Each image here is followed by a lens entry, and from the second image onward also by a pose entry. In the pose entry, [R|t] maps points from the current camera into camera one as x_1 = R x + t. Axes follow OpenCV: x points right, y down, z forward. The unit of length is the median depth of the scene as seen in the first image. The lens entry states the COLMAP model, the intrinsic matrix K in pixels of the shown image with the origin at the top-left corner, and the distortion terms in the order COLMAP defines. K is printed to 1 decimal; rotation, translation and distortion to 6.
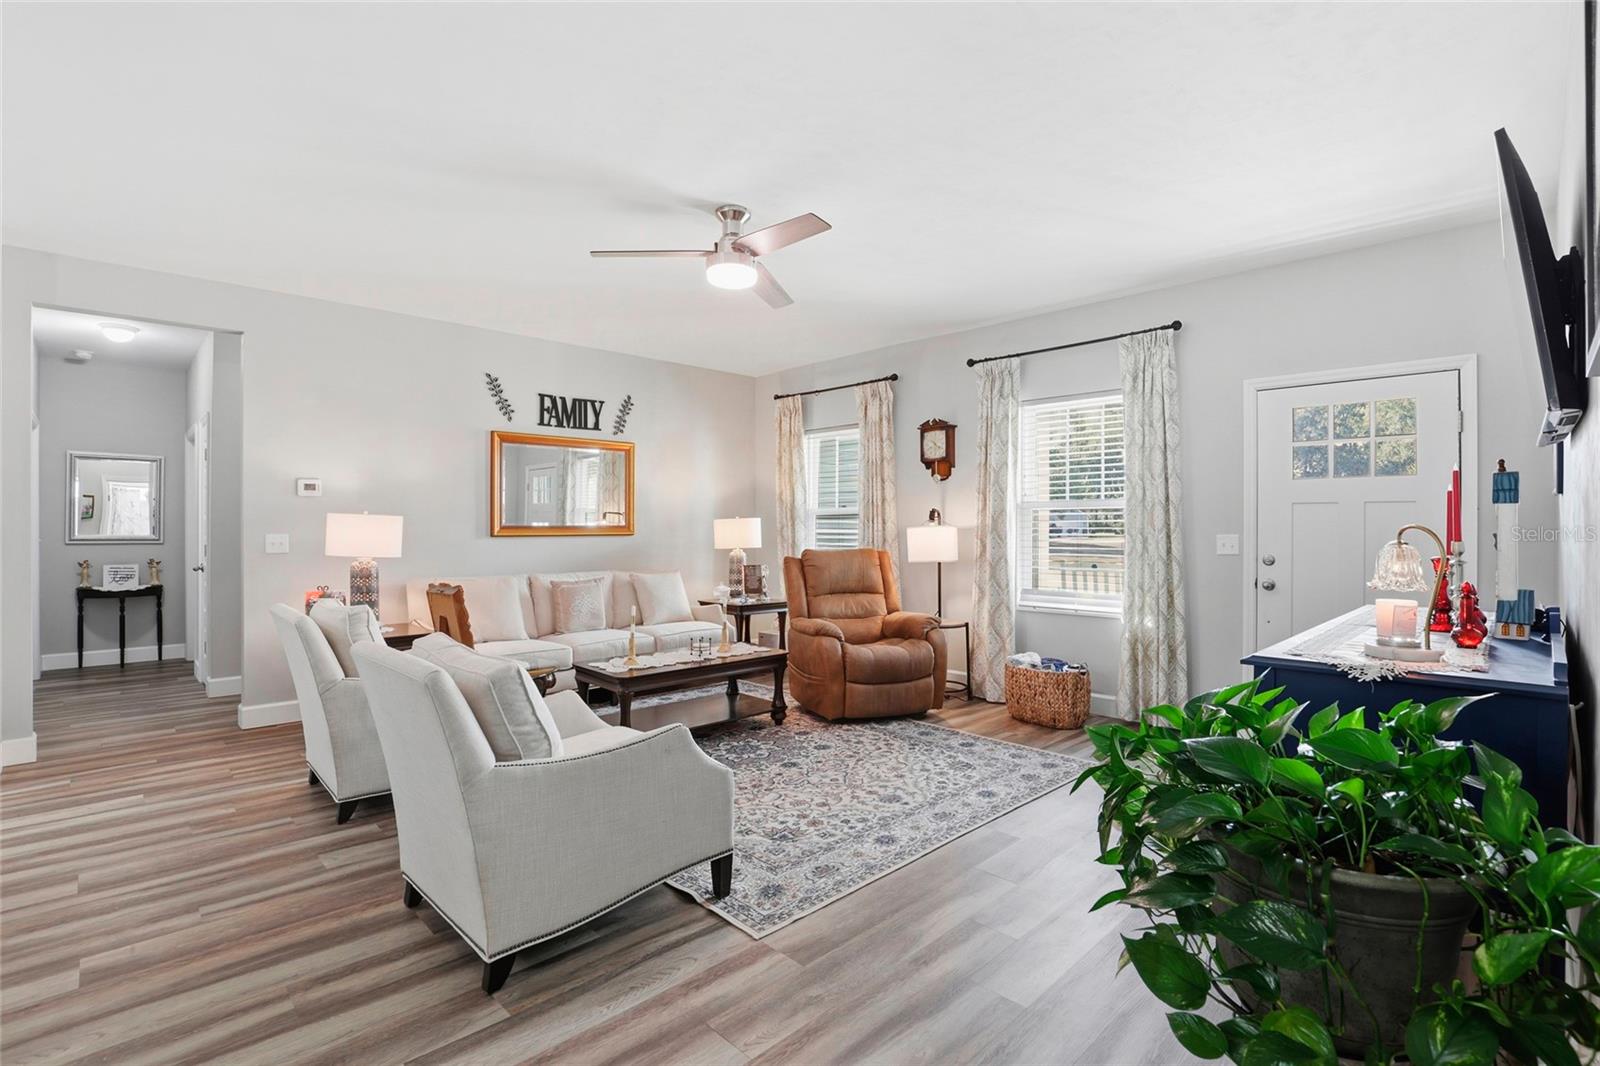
lens RADIAL K [[742.5, 0, 800.0], [0, 742.5, 533.0], [0, 0, 1]] dist [-0.030329, -0.000476]
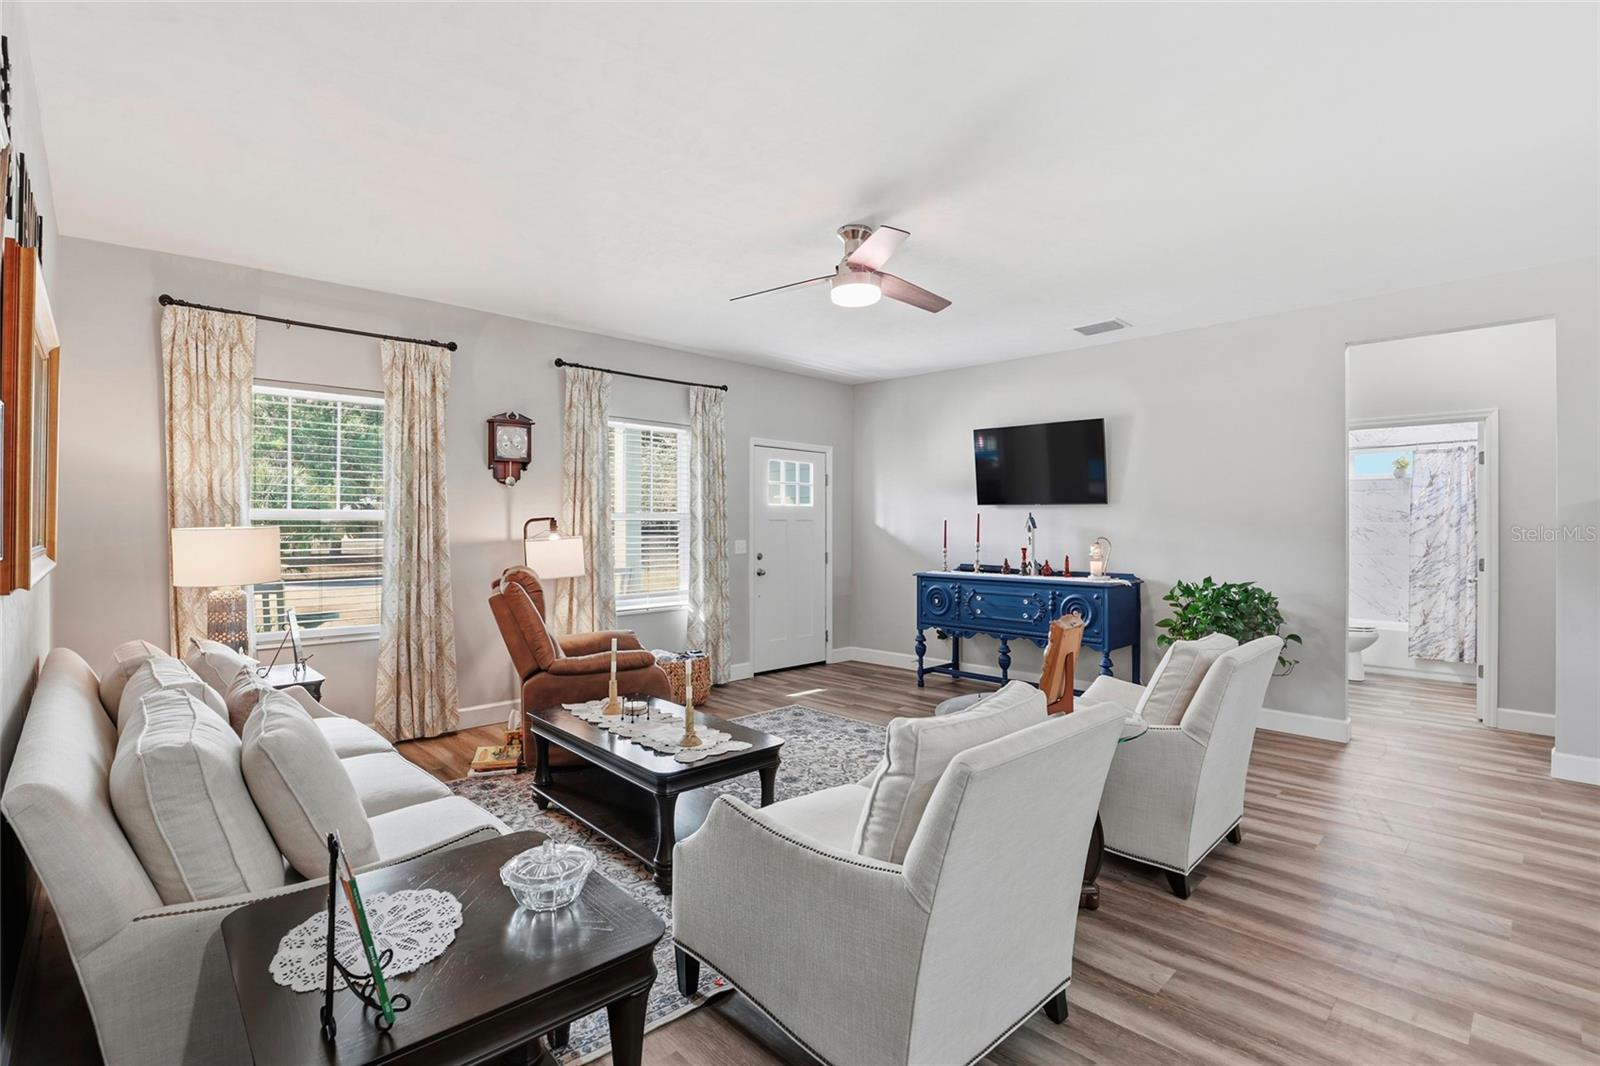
lens RADIAL K [[749.6, 0, 800.0], [0, 749.6, 533.0], [0, 0, 1]] dist [-0.038697, -0.000053]
pose [[0.004551, -0.008938, 0.999950, -1.024618], [0.005556, 0.999945, 0.008913, -0.028711], [-0.999974, 0.005515, 0.004600, 0.987274]]
